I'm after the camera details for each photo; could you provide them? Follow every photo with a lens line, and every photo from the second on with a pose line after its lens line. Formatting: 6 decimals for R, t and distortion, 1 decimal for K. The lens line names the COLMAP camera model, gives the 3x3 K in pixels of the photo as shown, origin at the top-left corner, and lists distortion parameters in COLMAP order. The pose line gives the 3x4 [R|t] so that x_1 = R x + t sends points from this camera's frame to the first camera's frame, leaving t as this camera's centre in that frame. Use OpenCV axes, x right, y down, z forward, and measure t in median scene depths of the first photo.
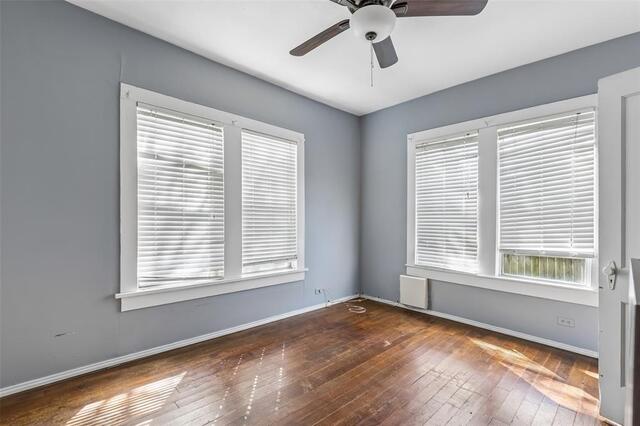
lens RADIAL K [[288.9, 0, 323.4], [0, 288.9, 216.9], [0, 0, 1]] dist [0.011805, -0.002053]
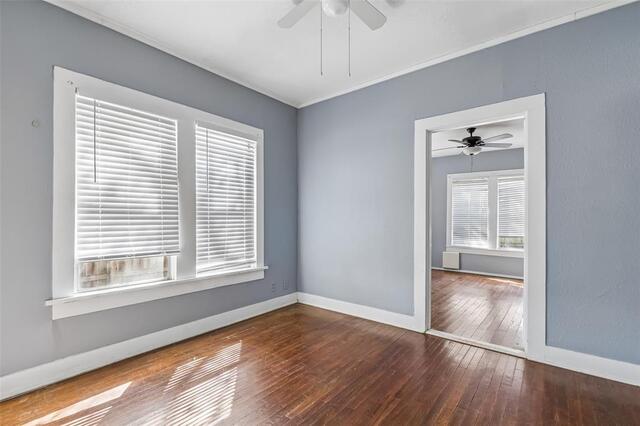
lens RADIAL K [[288.9, 0, 318.6], [0, 288.9, 221.7], [0, 0, 1]] dist [0.011805, -0.002053]
pose [[0.991990, -0.006230, 0.126159, -0.854675], [0.003093, 0.999682, 0.025045, -0.042370], [-0.126275, -0.024454, 0.991694, -0.818056]]
